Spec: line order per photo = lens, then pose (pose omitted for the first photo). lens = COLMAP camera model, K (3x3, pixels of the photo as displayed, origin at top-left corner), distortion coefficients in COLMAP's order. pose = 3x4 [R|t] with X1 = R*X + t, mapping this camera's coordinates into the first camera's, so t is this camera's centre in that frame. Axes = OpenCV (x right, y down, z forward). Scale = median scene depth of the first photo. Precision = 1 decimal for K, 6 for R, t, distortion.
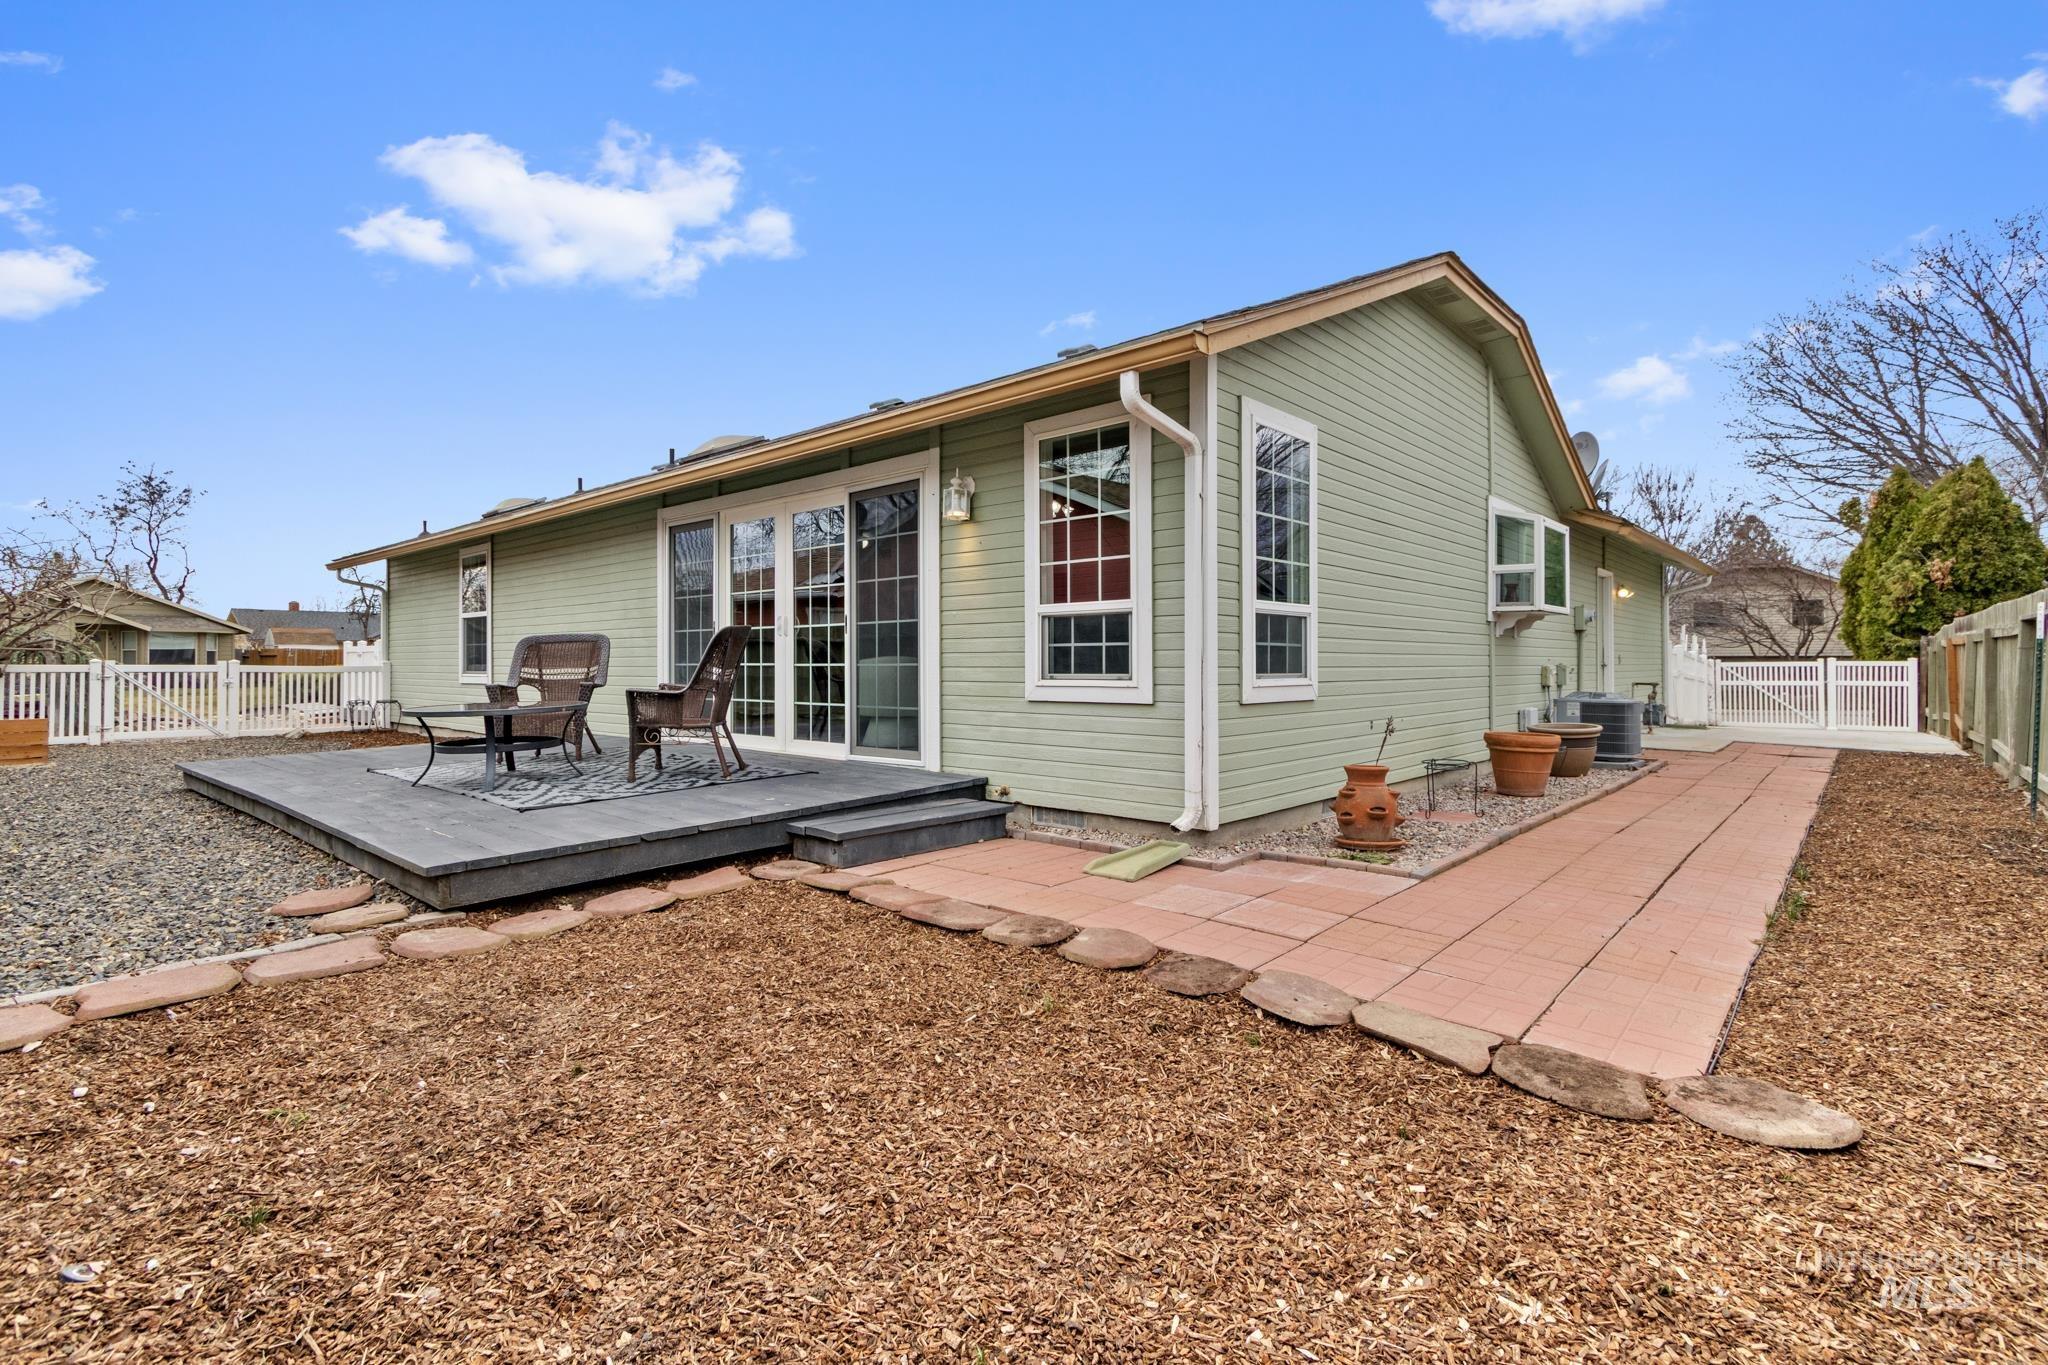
lens RADIAL K [[959.8, 0, 1012.6], [0, 959.8, 654.8], [0, 0, 1]] dist [0.003155, 0.000374]
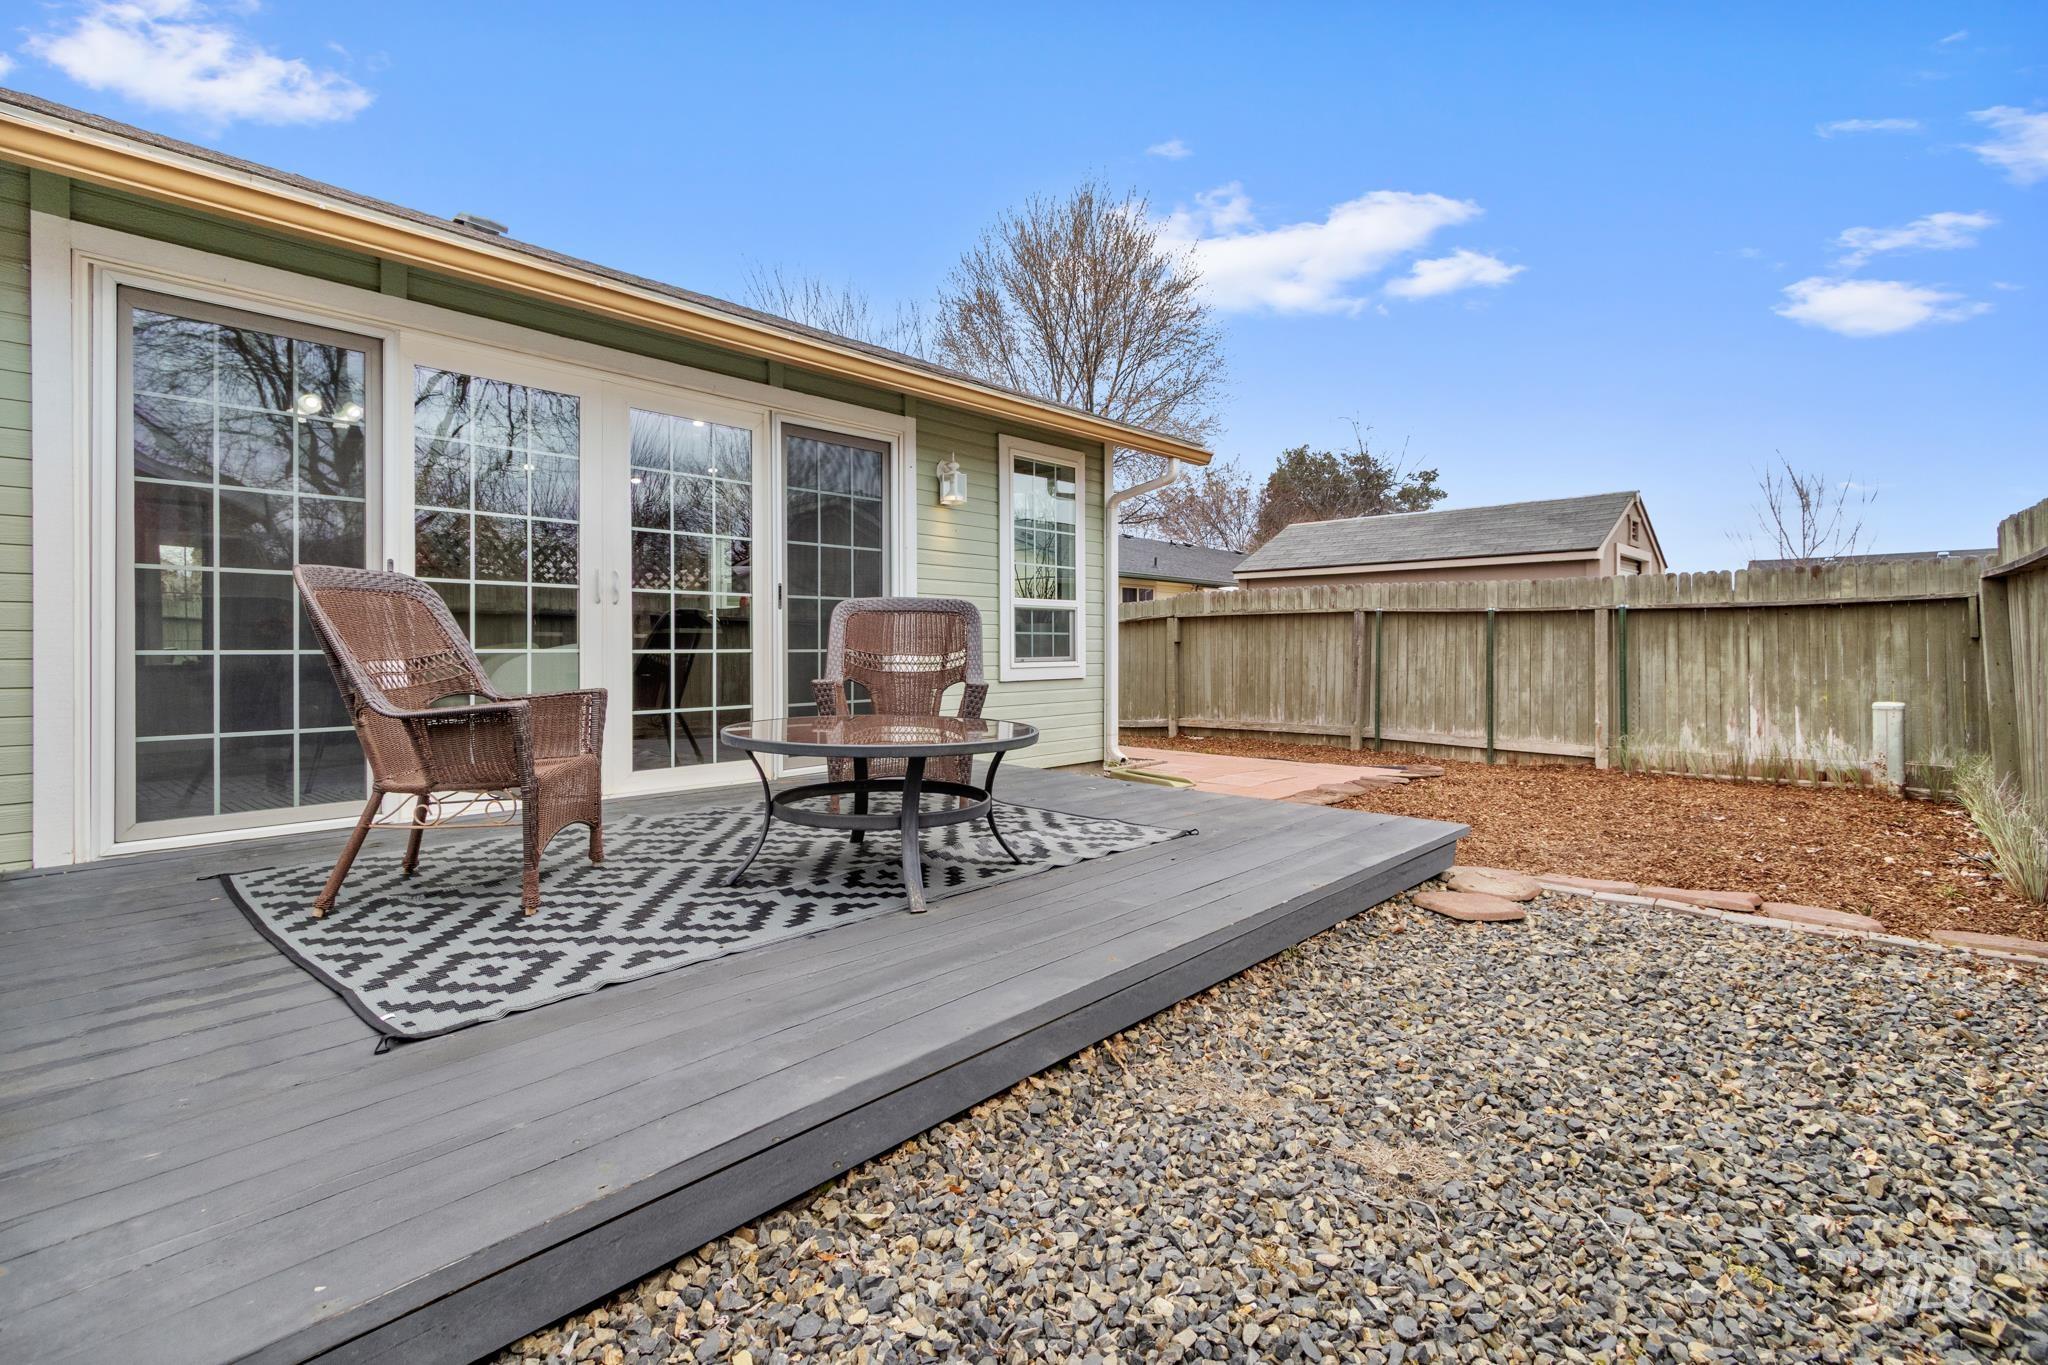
lens RADIAL K [[959.8, 0, 1012.6], [0, 959.8, 654.8], [0, 0, 1]] dist [0.003155, 0.000374]
pose [[-0.011959, -0.002624, 0.999925, -1.019191], [-0.003930, 0.999989, 0.002577, 0.012374], [-0.999921, -0.003899, -0.011969, 0.915693]]
